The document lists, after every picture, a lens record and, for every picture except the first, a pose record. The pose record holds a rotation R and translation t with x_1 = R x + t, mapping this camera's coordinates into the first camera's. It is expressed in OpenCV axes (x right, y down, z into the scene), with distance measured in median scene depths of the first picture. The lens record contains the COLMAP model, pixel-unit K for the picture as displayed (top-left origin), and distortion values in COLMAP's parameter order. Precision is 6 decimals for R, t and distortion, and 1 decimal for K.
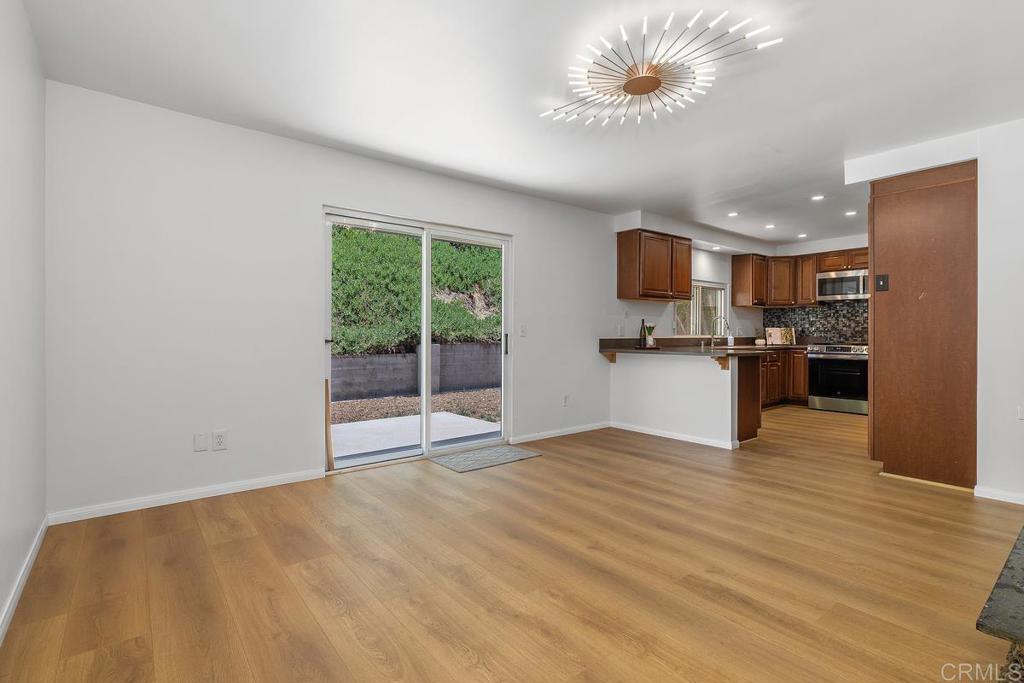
lens RADIAL K [[481.0, 0, 514.7], [0, 481.0, 335.9], [0, 0, 1]] dist [-0.000732, -0.000038]
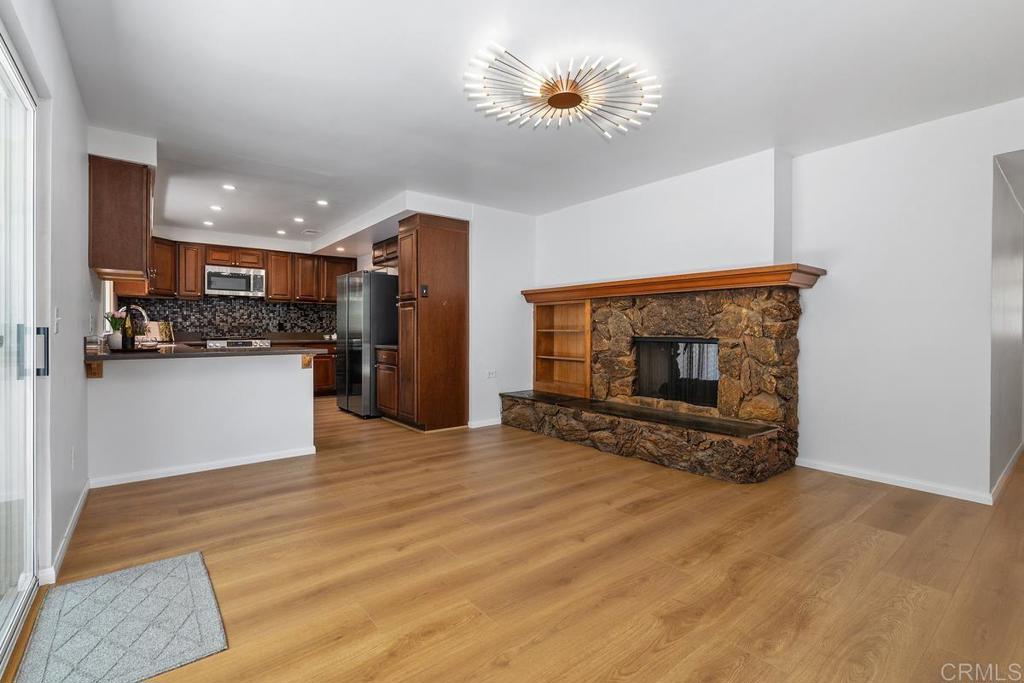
lens RADIAL K [[459.1, 0, 514.0], [0, 459.1, 332.8], [0, 0, 1]] dist [-0.002272, -0.000237]
pose [[0.007156, -0.006584, 0.999953, -0.291686], [0.003485, 0.999972, 0.006559, -0.000466], [-0.999968, 0.003438, 0.007178, 0.413110]]
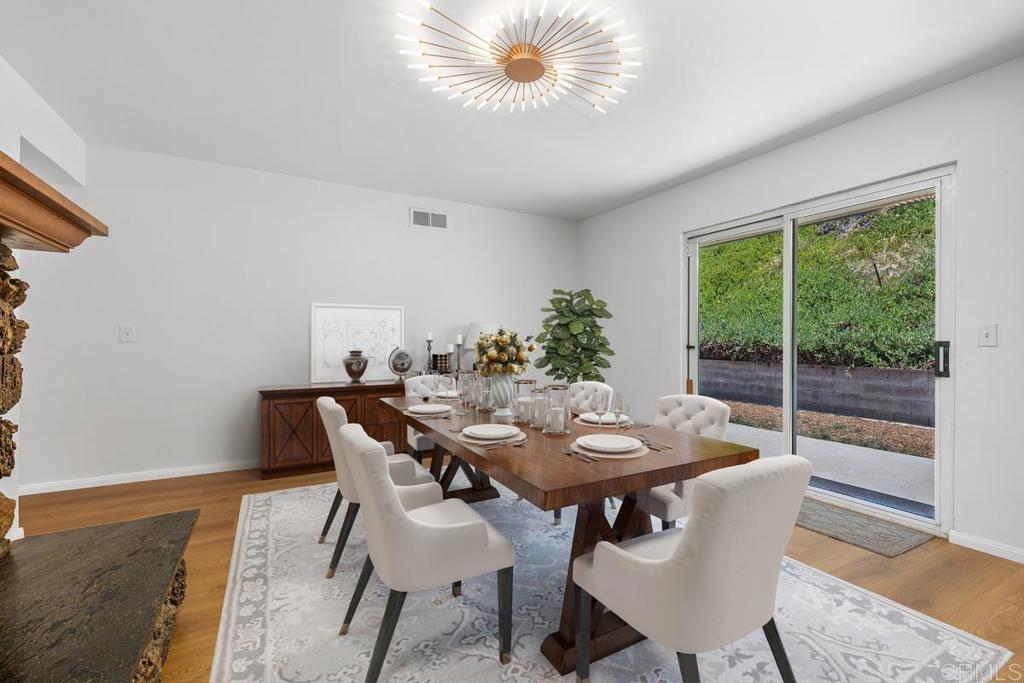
lens RADIAL K [[442.6, 0, 511.8], [0, 442.6, 336.2], [0, 0, 1]] dist [0.001717, 0.000080]
pose [[-0.178226, -0.007107, -0.983964, 0.413057], [-0.010692, 0.999929, -0.005286, -0.001332], [0.983932, 0.009578, -0.178289, 0.422479]]
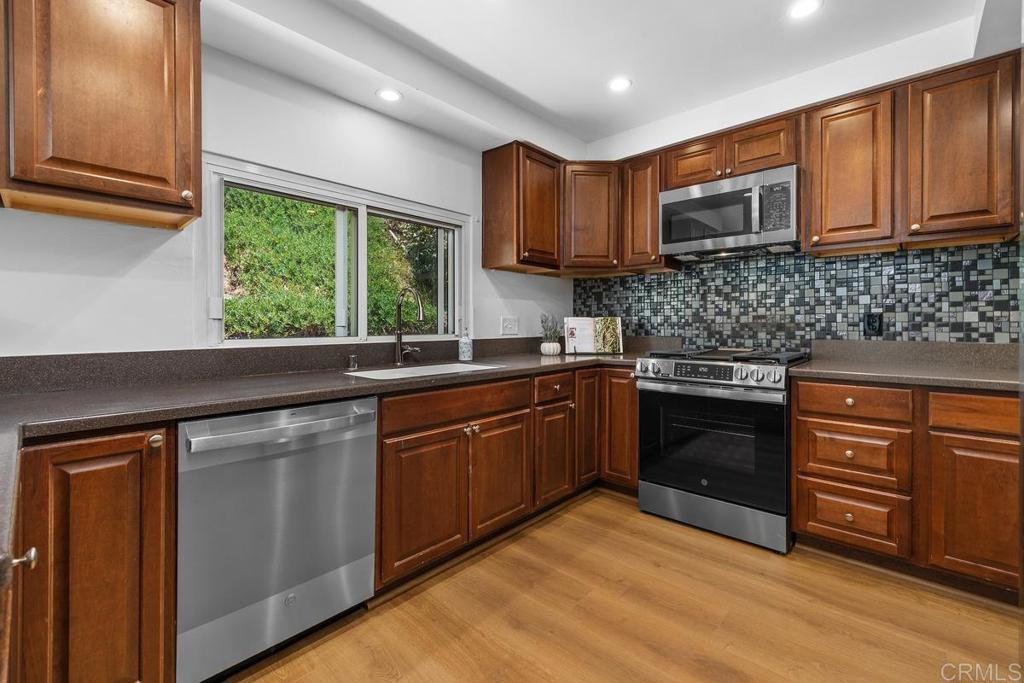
lens RADIAL K [[448.3, 0, 510.2], [0, 448.3, 326.3], [0, 0, 1]] dist [0.002211, 0.000086]
pose [[0.987730, -0.003031, 0.156141, 0.461310], [0.003272, 0.999994, -0.001290, -0.008743], [-0.156136, 0.001785, 0.987734, 0.663923]]
